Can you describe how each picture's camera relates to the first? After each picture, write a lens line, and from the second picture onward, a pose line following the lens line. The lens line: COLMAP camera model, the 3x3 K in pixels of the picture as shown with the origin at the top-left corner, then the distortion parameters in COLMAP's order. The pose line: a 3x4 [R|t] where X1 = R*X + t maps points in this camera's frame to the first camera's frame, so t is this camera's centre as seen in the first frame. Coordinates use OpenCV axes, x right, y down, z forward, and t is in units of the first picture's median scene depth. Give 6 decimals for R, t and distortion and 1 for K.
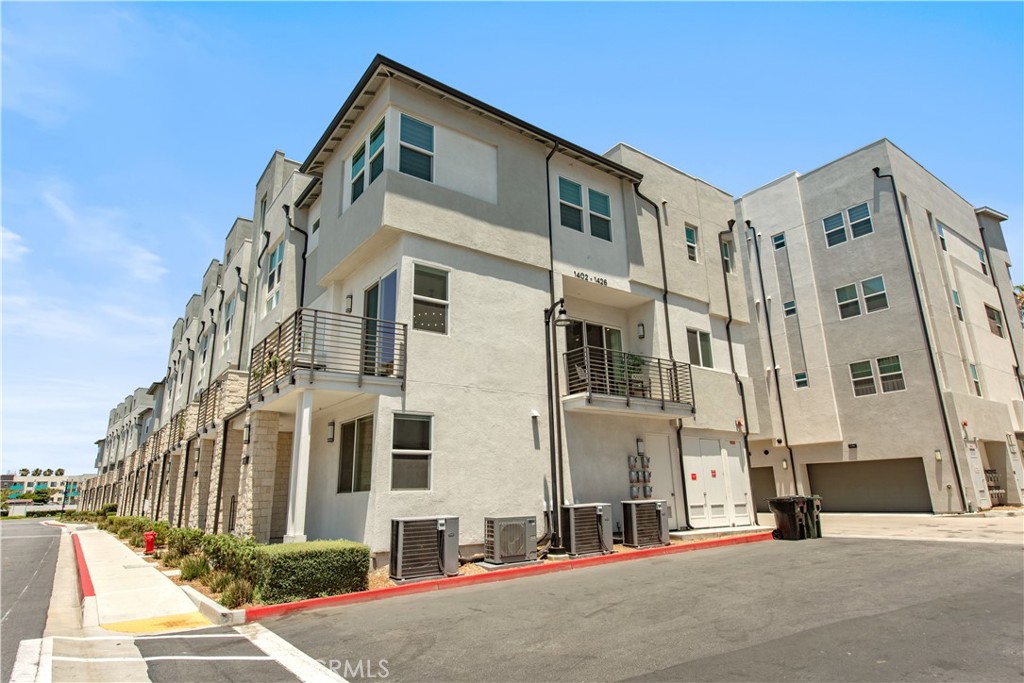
lens RADIAL K [[576.4, 0, 511.9], [0, 576.4, 338.0], [0, 0, 1]] dist [-0.000144, -0.000153]
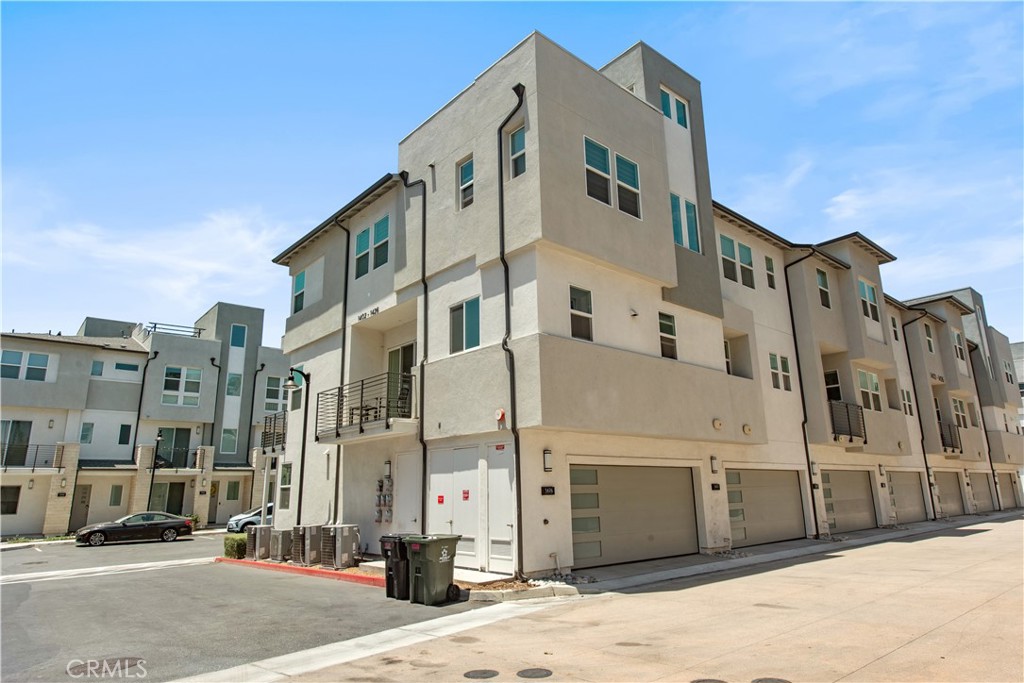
lens RADIAL K [[615.2, 0, 514.1], [0, 615.2, 341.5], [0, 0, 1]] dist [0.017961, -0.001088]
pose [[0.095800, -0.217843, -0.971271, 1.147902], [0.281932, 0.941740, -0.183412, 0.209276], [0.954639, -0.256262, 0.151635, 0.975518]]
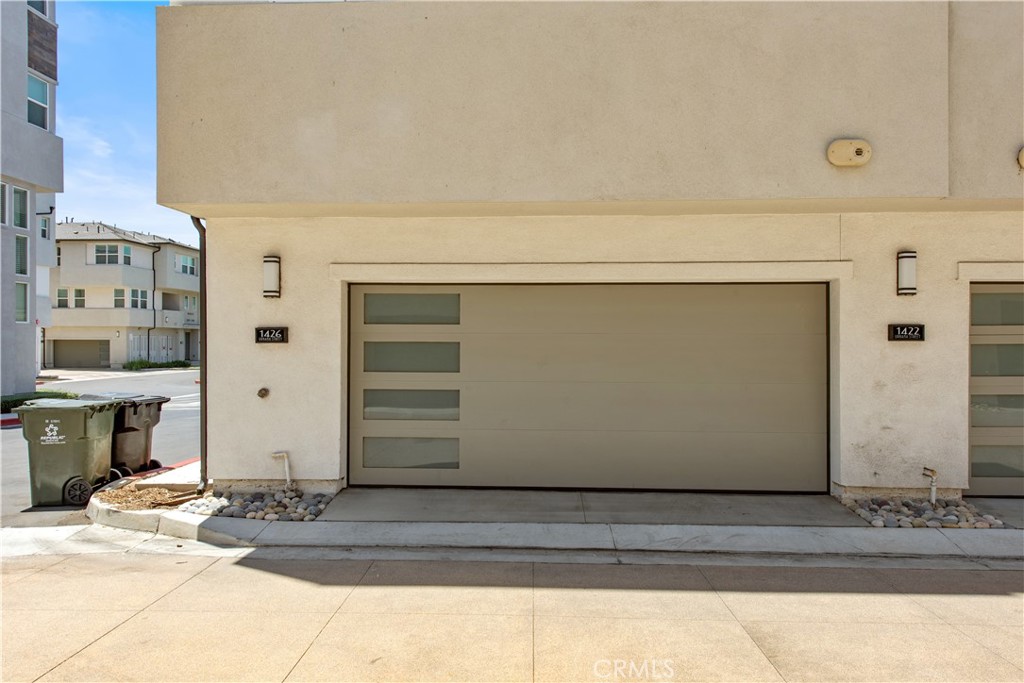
lens RADIAL K [[676.5, 0, 510.3], [0, 676.5, 342.6], [0, 0, 1]] dist [0.016625, -0.001081]
pose [[-0.634121, 0.020886, -0.772951, 0.627504], [0.218835, 0.963614, -0.153491, 0.352656], [0.741621, -0.266481, -0.615619, 1.438653]]
